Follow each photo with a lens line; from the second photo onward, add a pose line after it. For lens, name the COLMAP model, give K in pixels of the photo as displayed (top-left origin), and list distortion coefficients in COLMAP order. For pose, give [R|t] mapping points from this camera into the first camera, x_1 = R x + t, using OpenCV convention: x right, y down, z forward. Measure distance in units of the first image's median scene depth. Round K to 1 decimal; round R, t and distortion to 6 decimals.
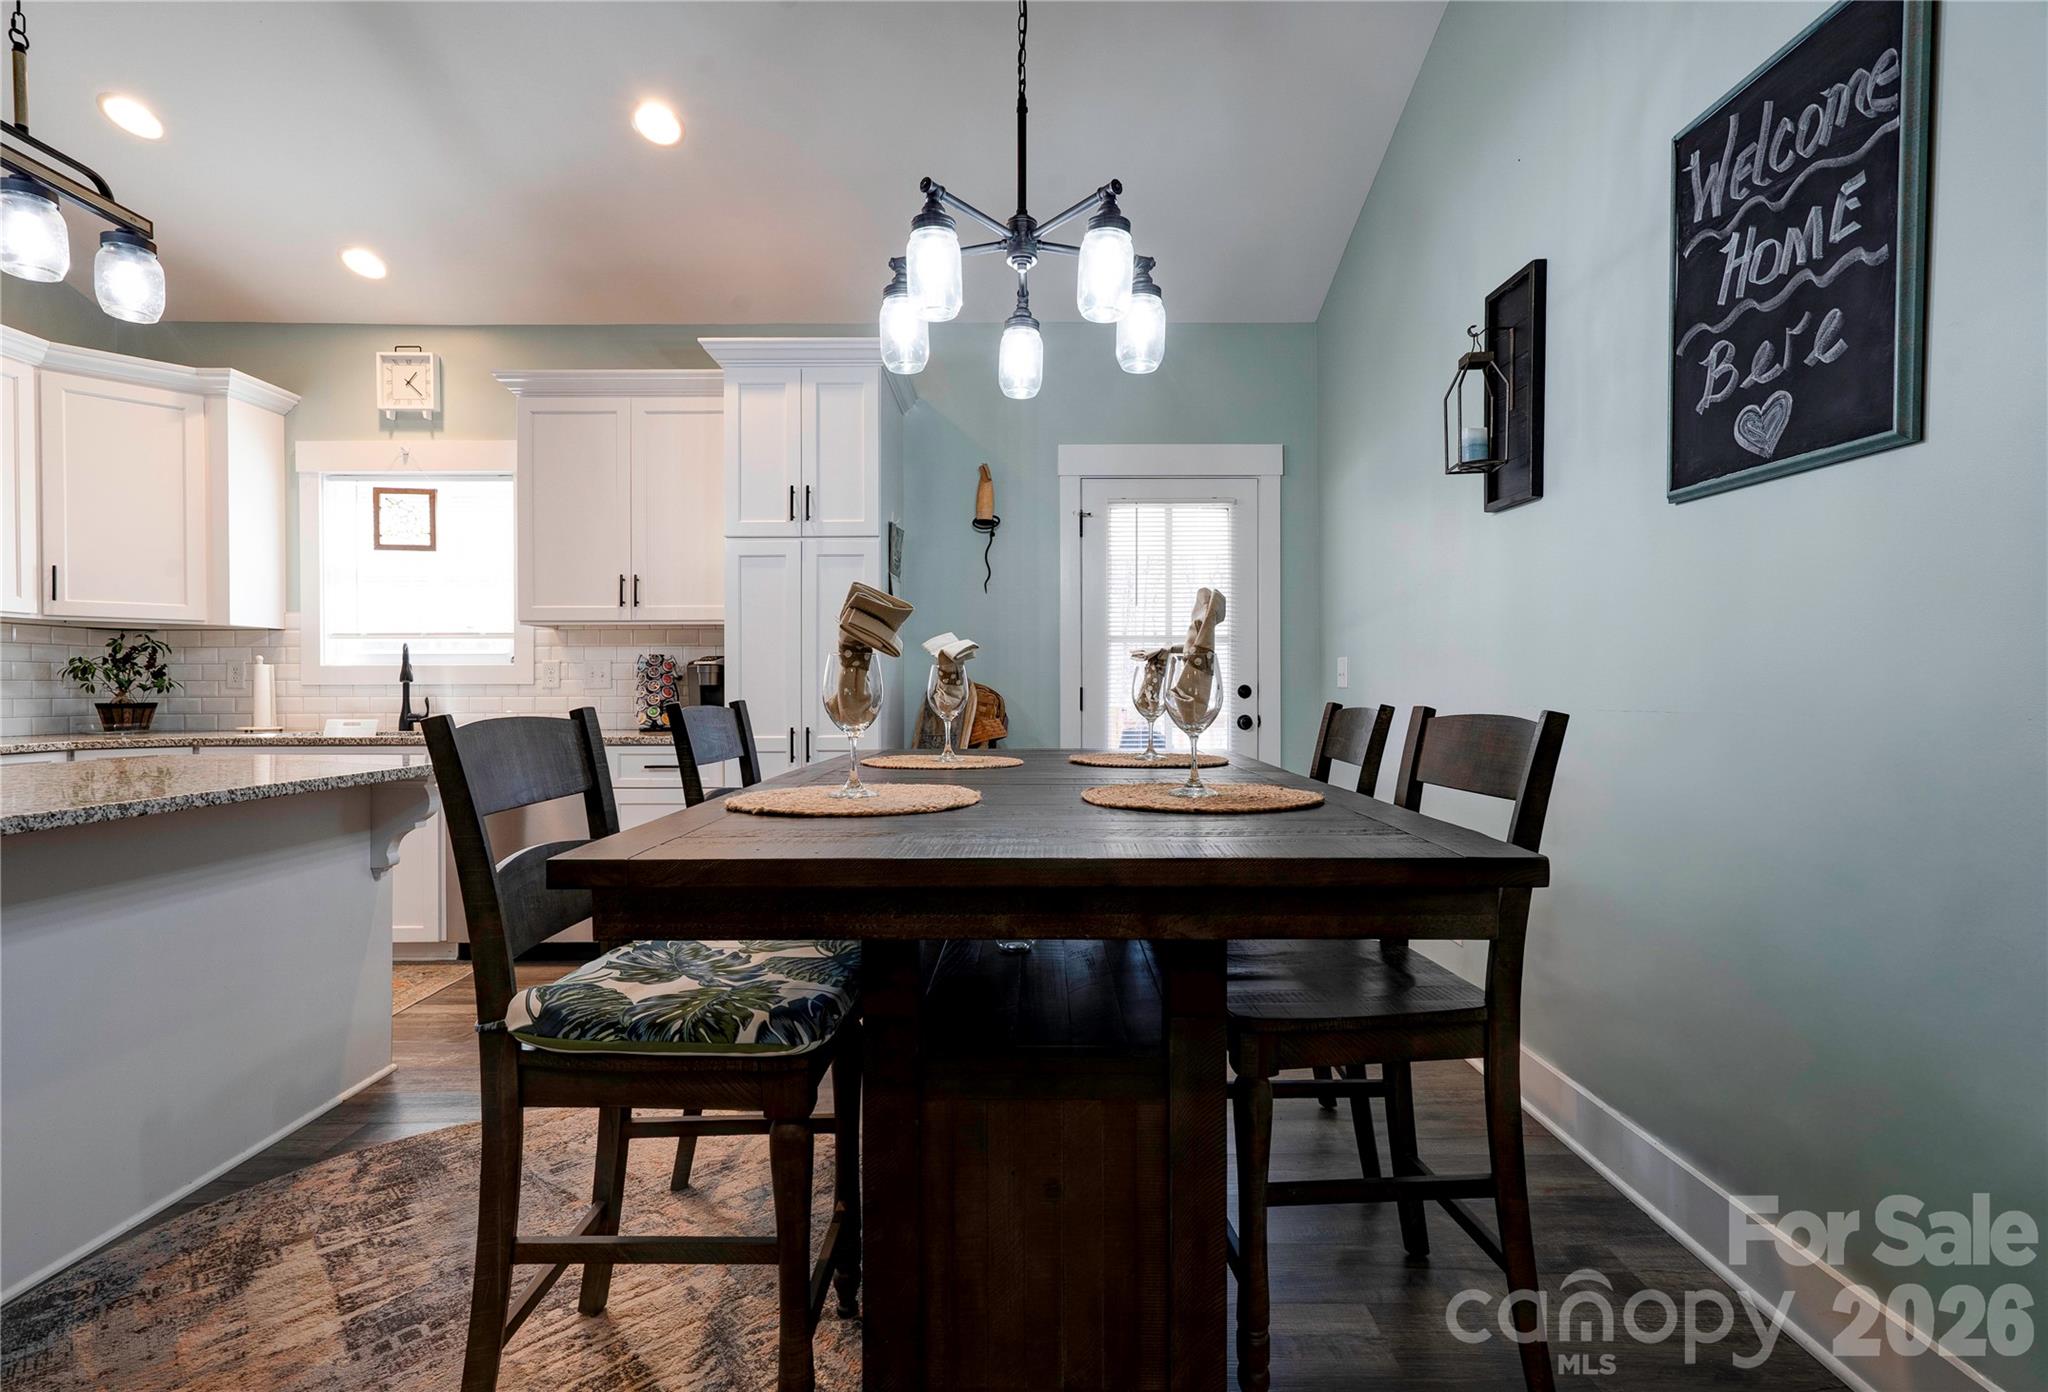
lens RADIAL K [[955.4, 0, 1023.4], [0, 955.4, 691.9], [0, 0, 1]] dist [0.012900, 0.000369]
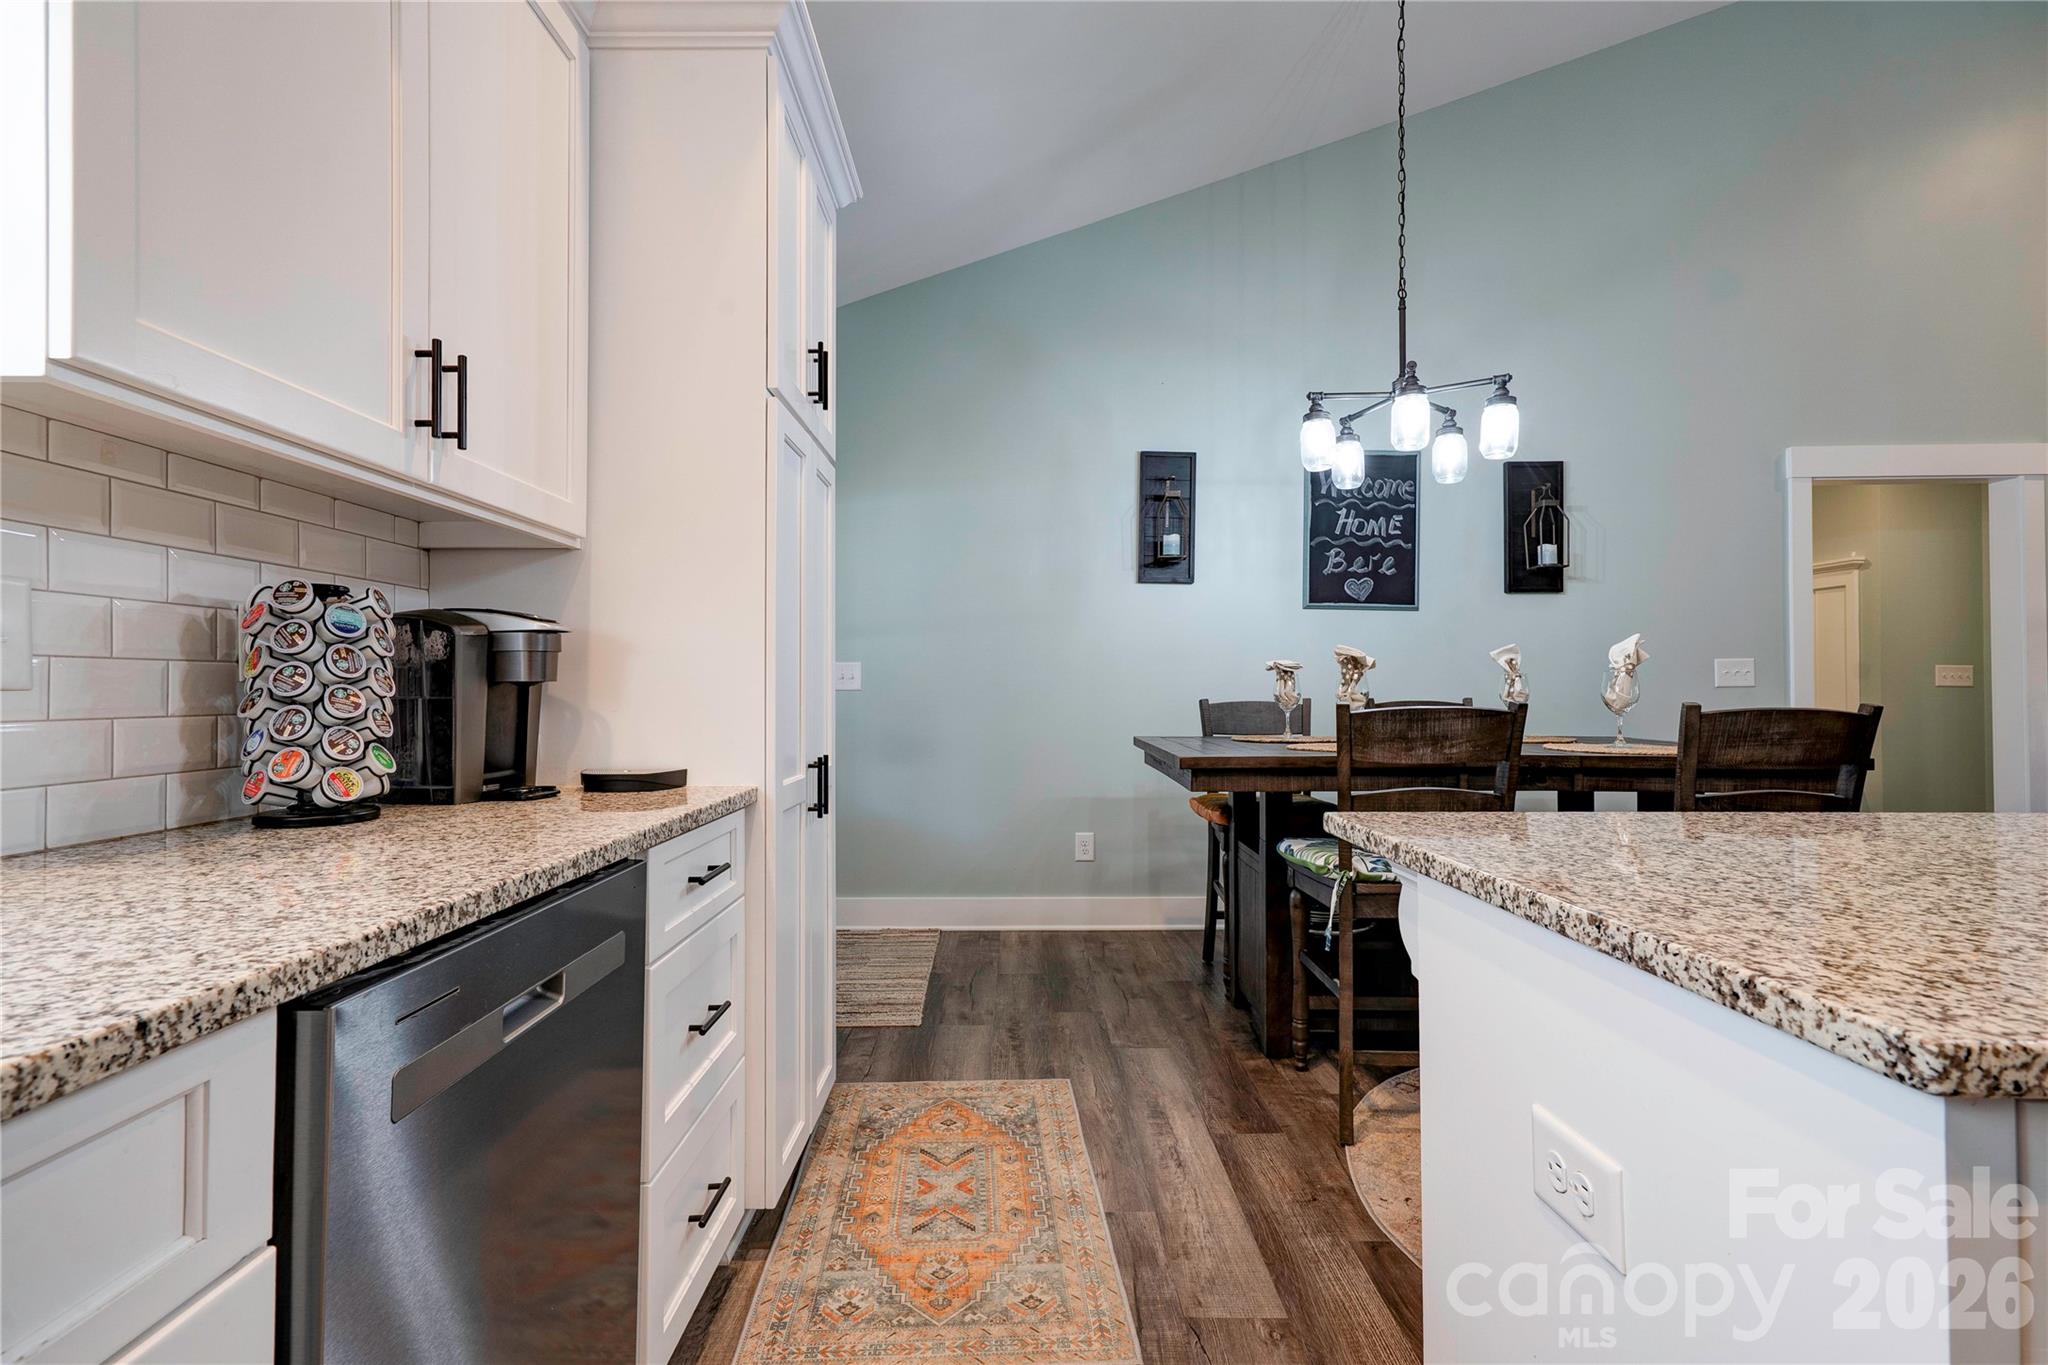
lens RADIAL K [[942.9, 0, 1011.4], [0, 942.9, 676.6], [0, 0, 1]] dist [-0.002720, 0.009151]
pose [[-0.000206, 0.013529, 0.999908, -0.810157], [0.004703, 0.999897, -0.013528, -0.003674], [-0.999989, 0.004700, -0.000270, 0.884392]]
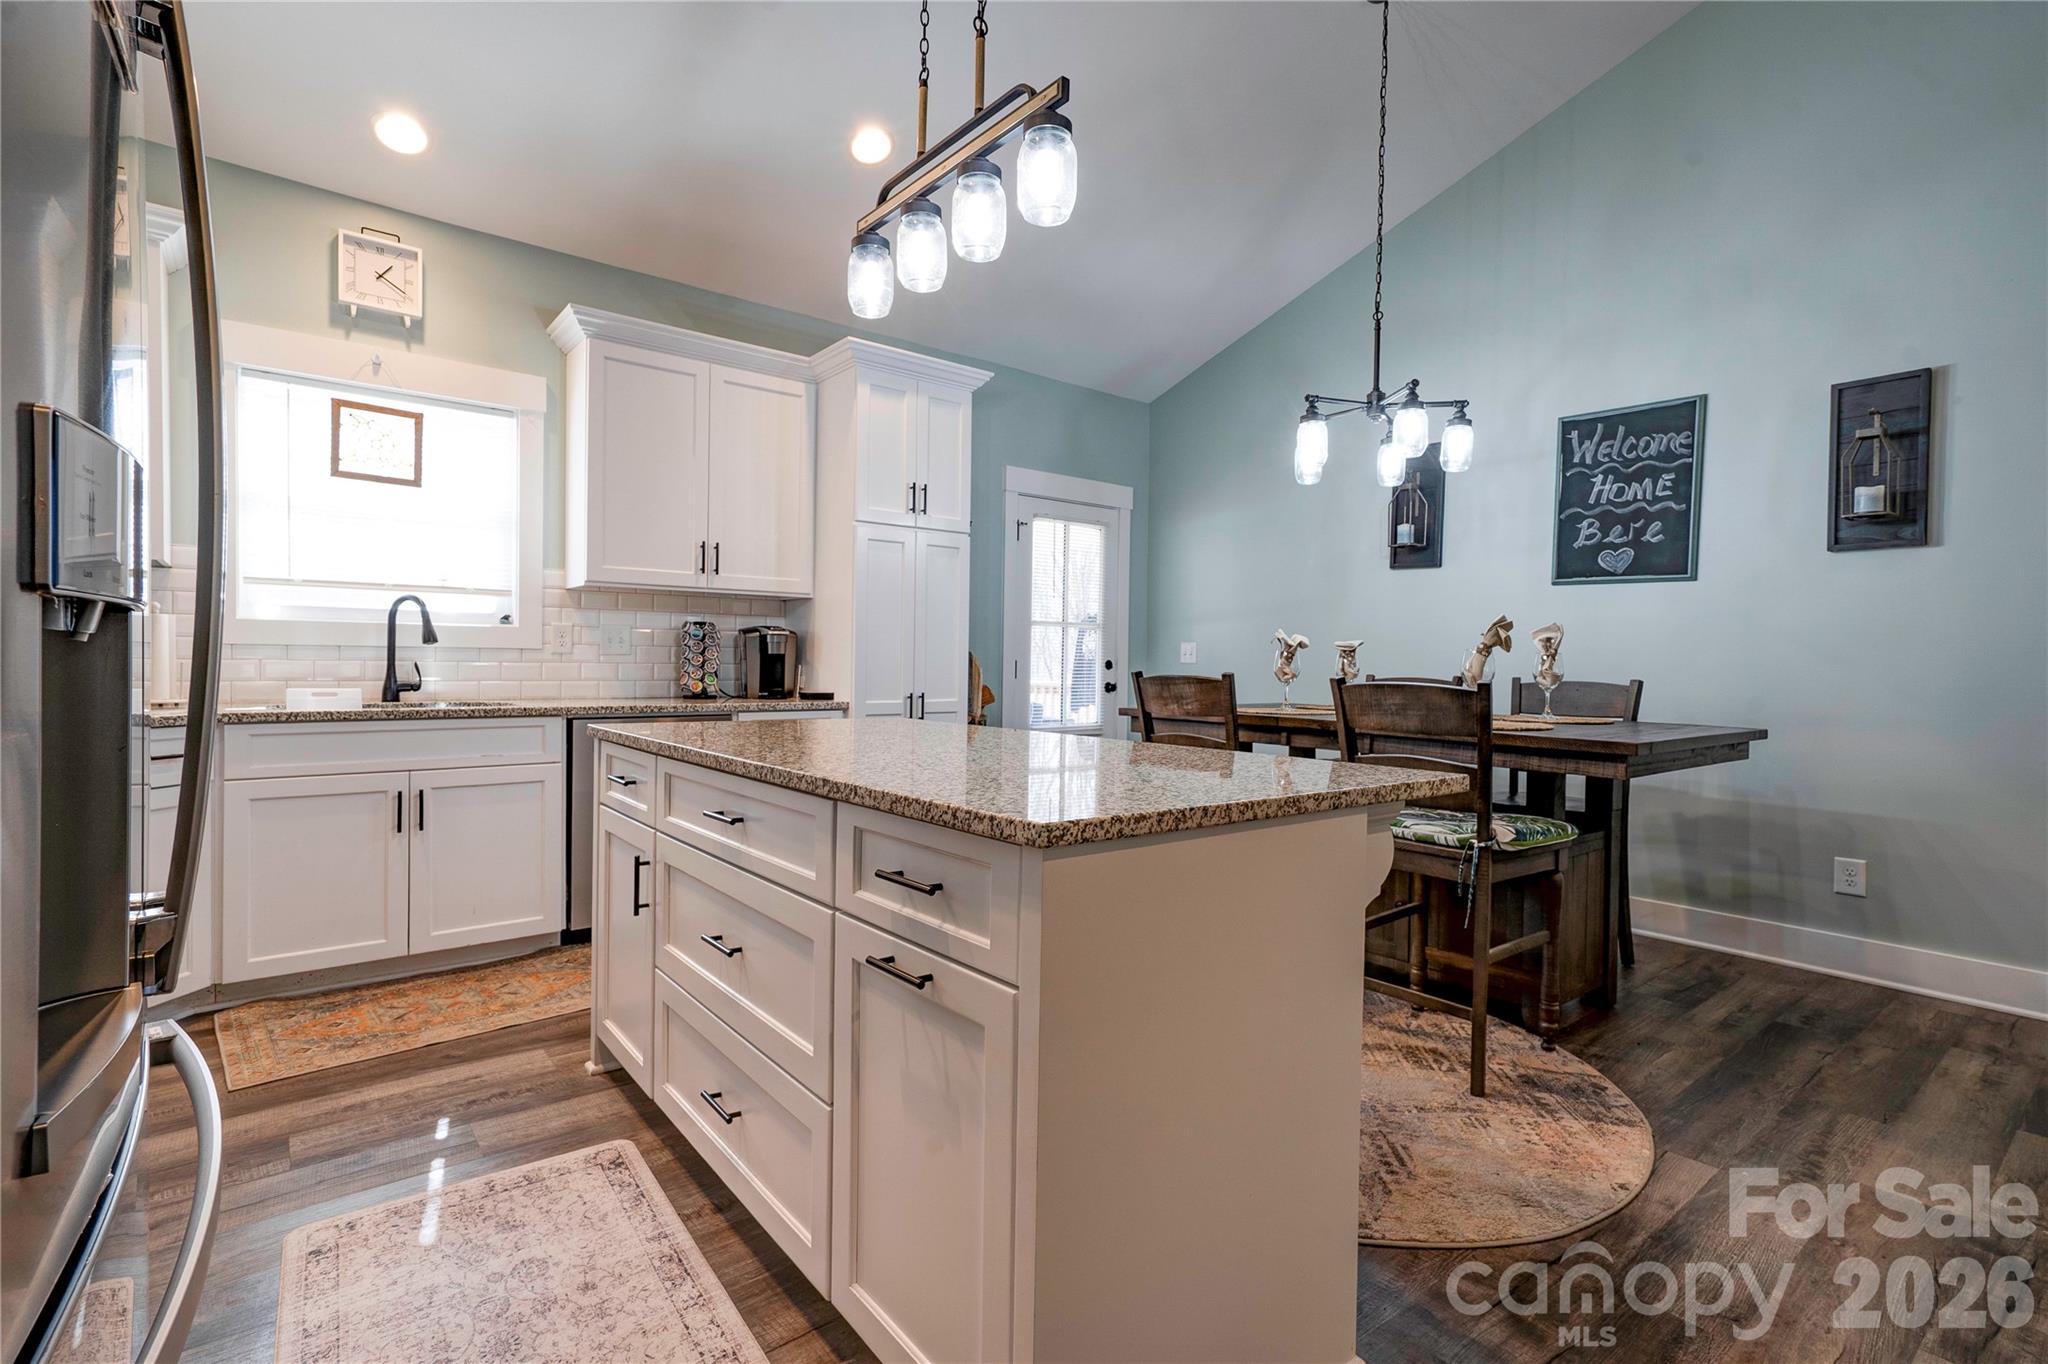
lens RADIAL K [[949.5, 0, 1002.4], [0, 949.5, 674.3], [0, 0, 1]] dist [0.000109, 0.014933]
pose [[0.785799, 0.004202, 0.618467, -0.861509], [-0.013239, 0.999862, 0.010028, 0.001472], [-0.618340, -0.016068, 0.785747, 0.036325]]
